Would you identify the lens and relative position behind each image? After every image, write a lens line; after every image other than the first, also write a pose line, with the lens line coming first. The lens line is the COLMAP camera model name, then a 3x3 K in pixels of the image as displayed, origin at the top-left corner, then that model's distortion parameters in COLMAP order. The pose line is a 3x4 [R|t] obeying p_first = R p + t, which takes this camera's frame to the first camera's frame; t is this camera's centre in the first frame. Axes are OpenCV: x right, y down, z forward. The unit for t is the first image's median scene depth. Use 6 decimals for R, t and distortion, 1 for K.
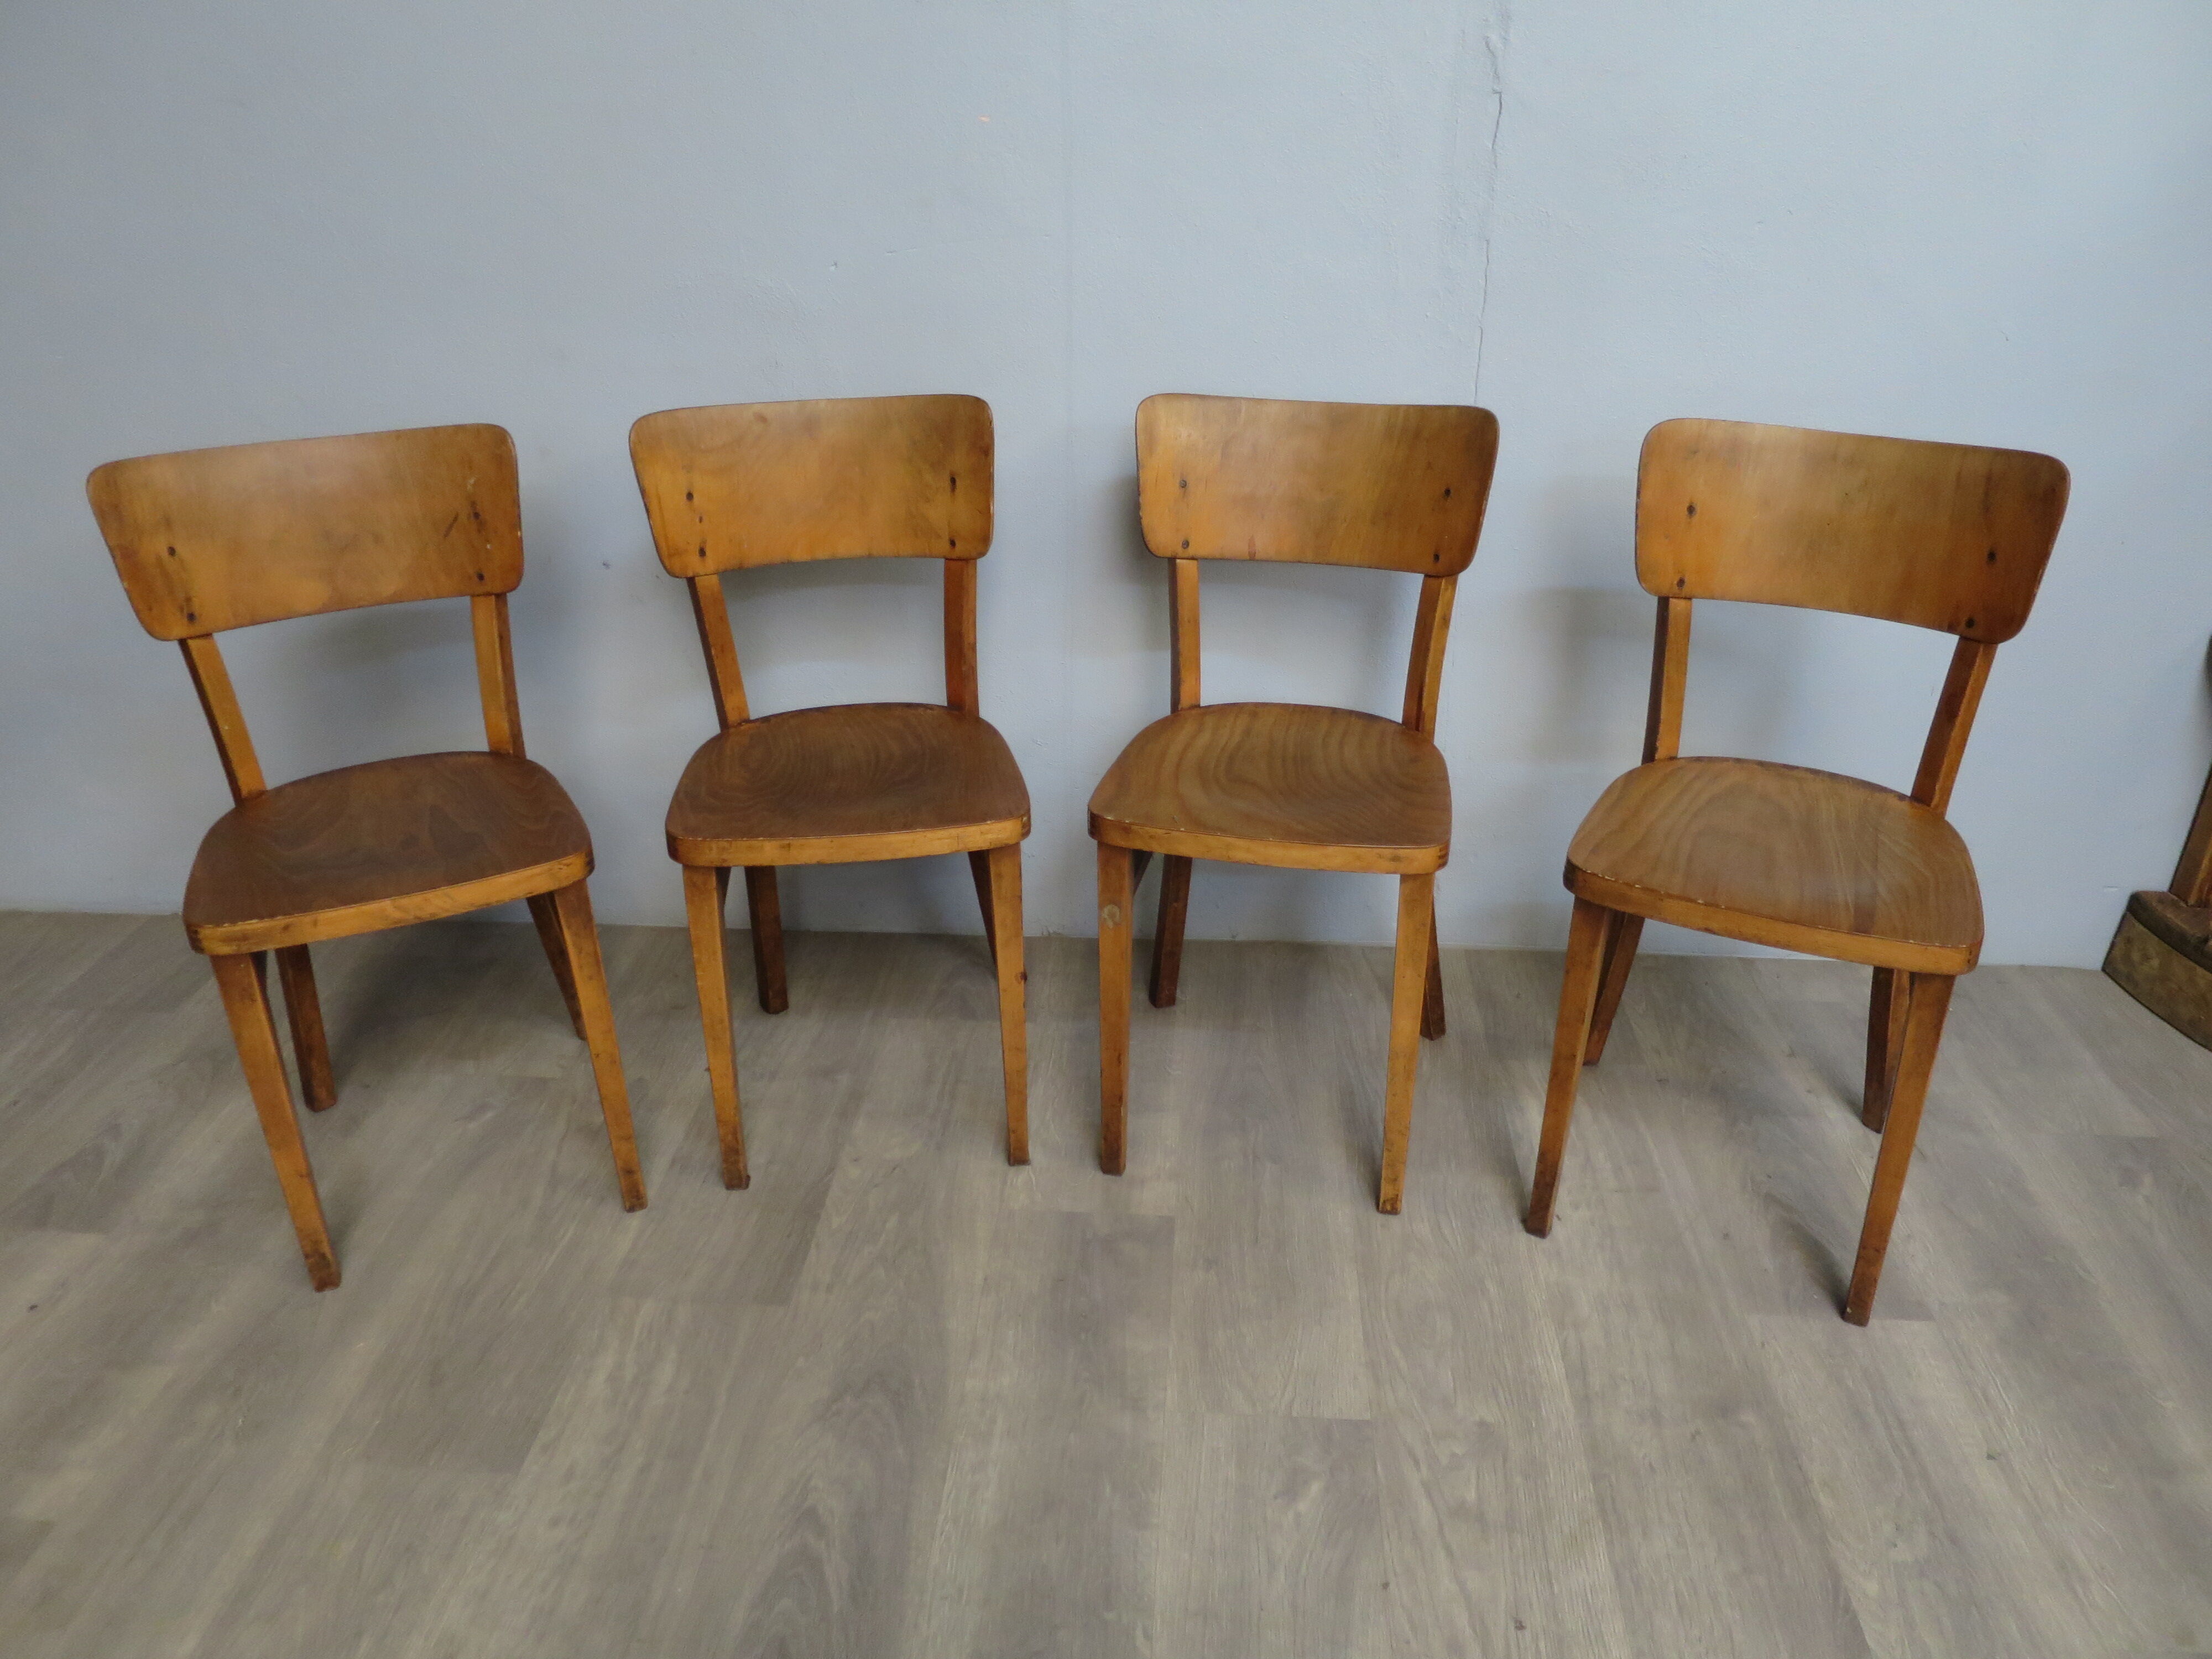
lens RADIAL K [[1563.5, 0, 1136.1], [0, 1563.5, 816.6], [0, 0, 1]] dist [-0.047631, 0.008739]
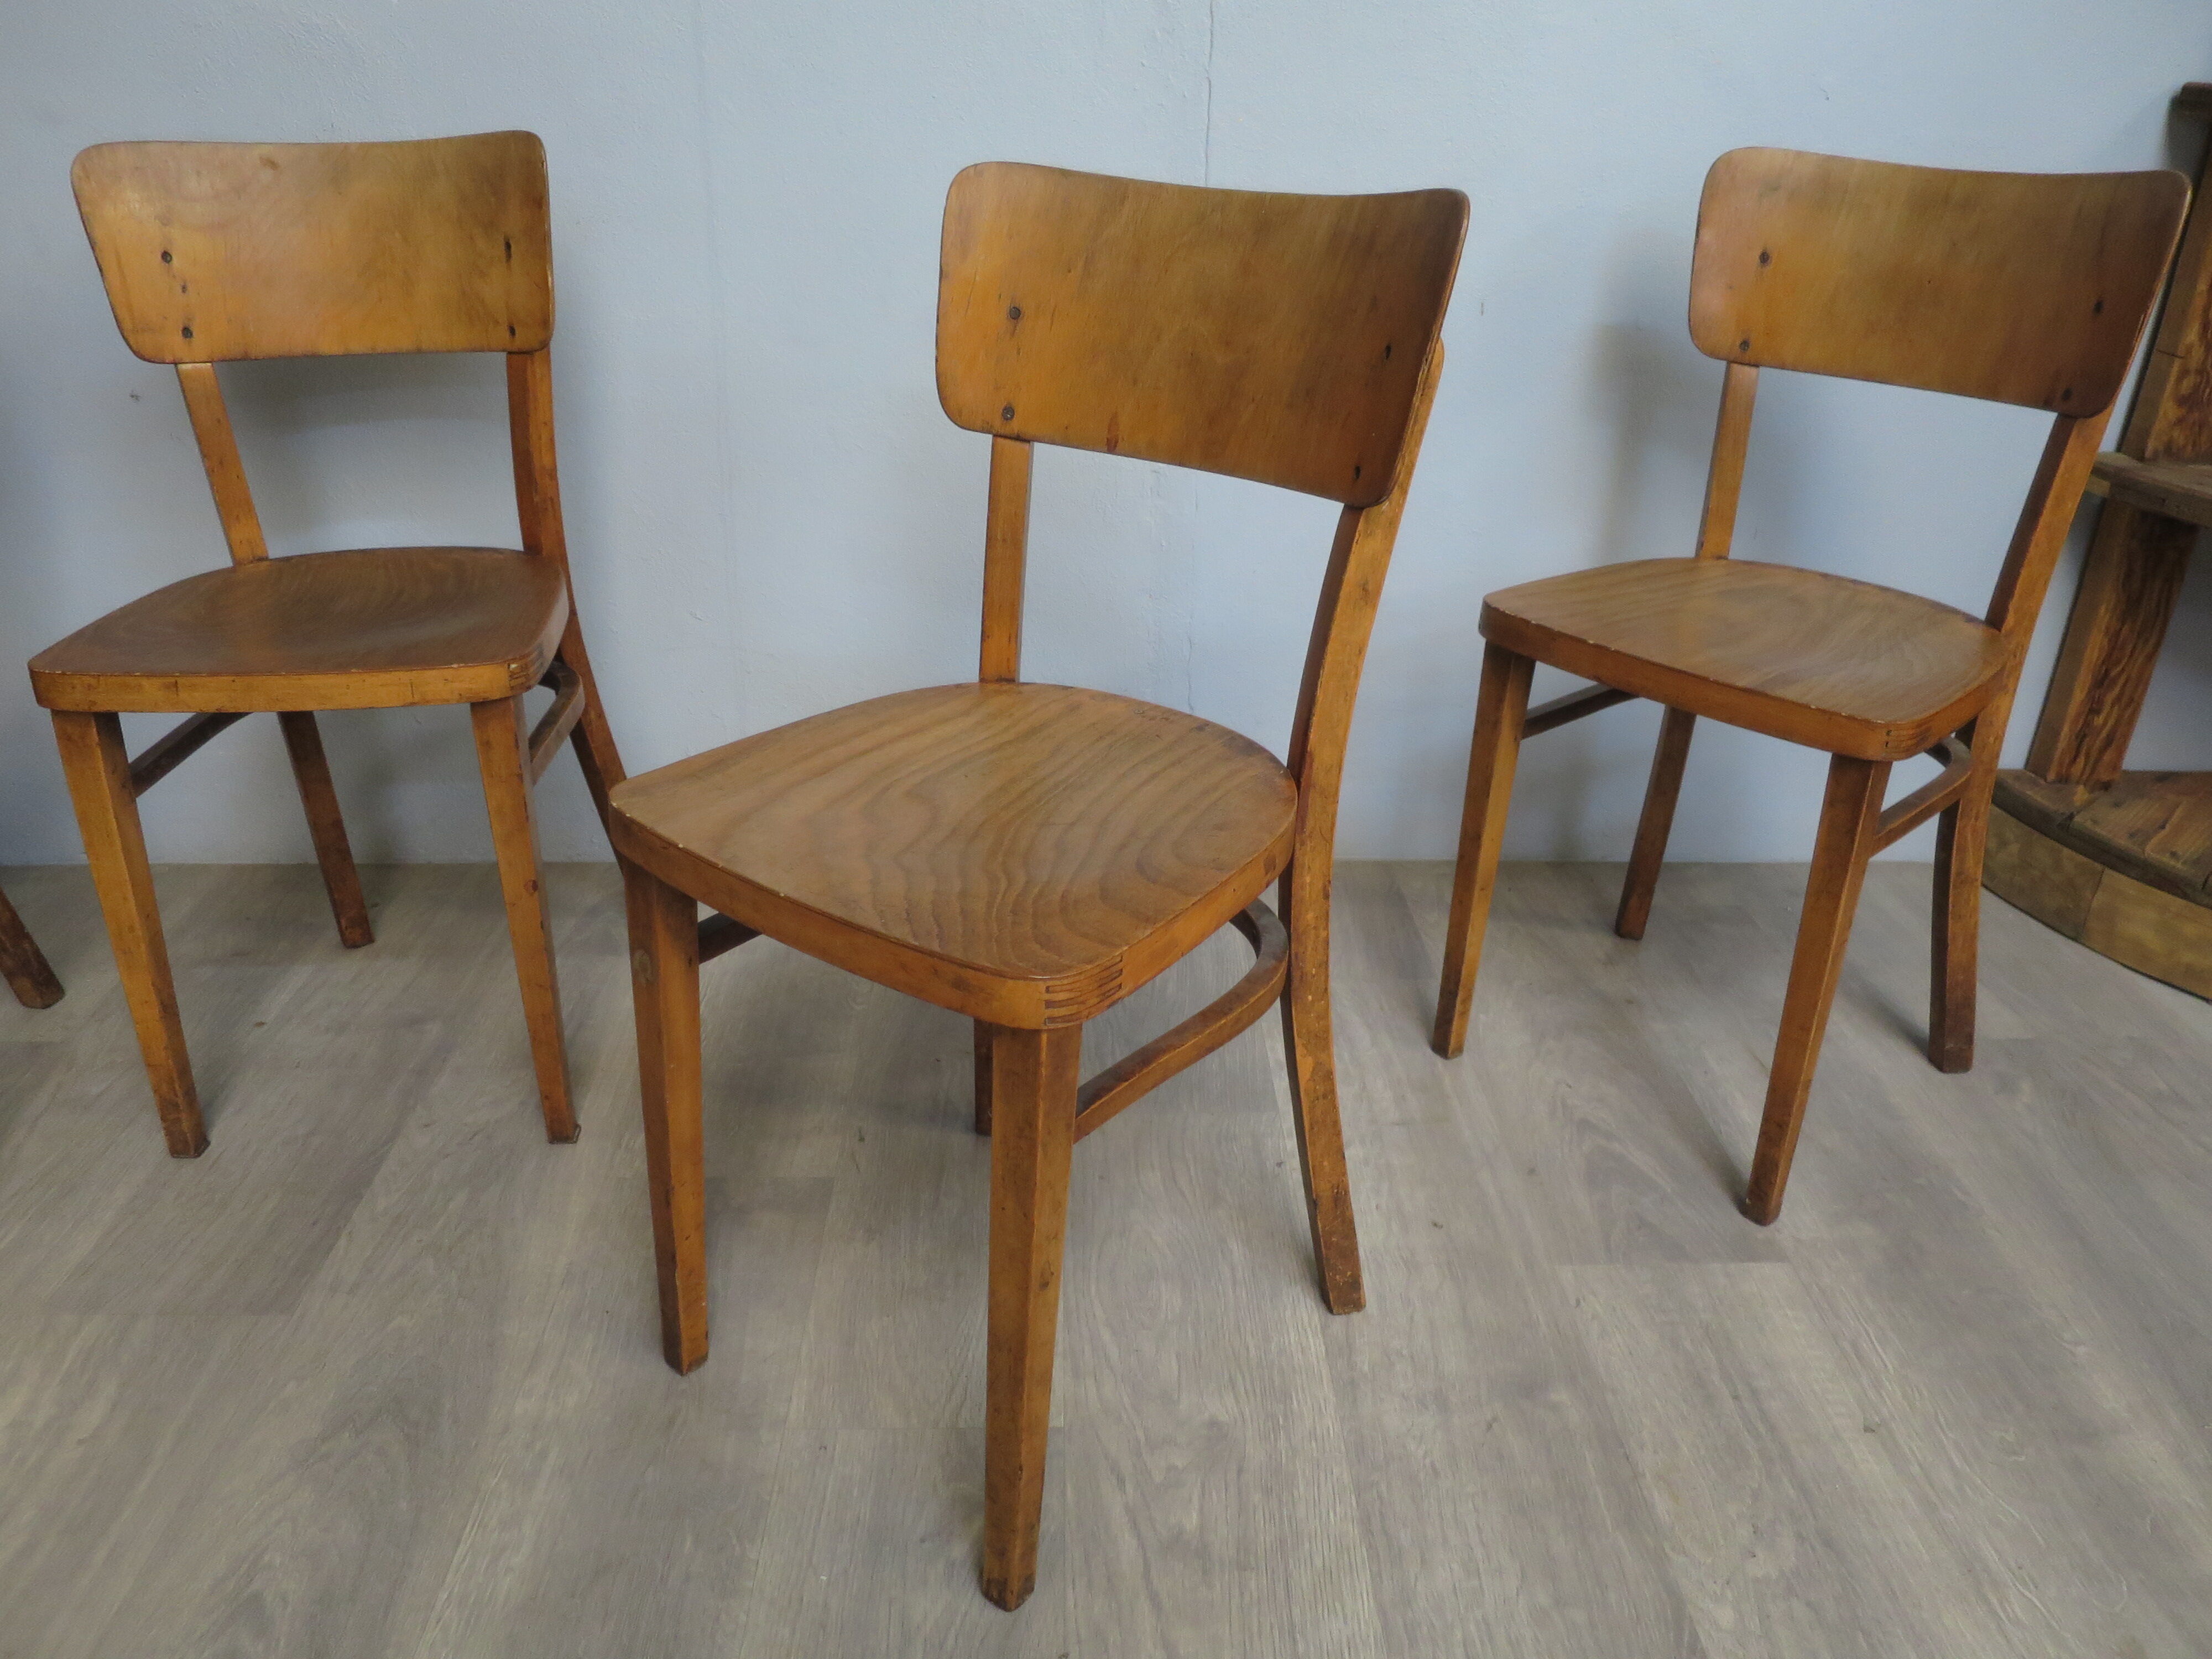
lens RADIAL K [[1563.5, 0, 1112.2], [0, 1563.5, 858.0], [0, 0, 1]] dist [-0.047631, 0.008739]
pose [[0.995648, -0.029210, 0.088499, 0.115001], [0.027703, 0.999450, 0.018208, 0.102432], [-0.088983, -0.015677, 0.995910, 0.257727]]
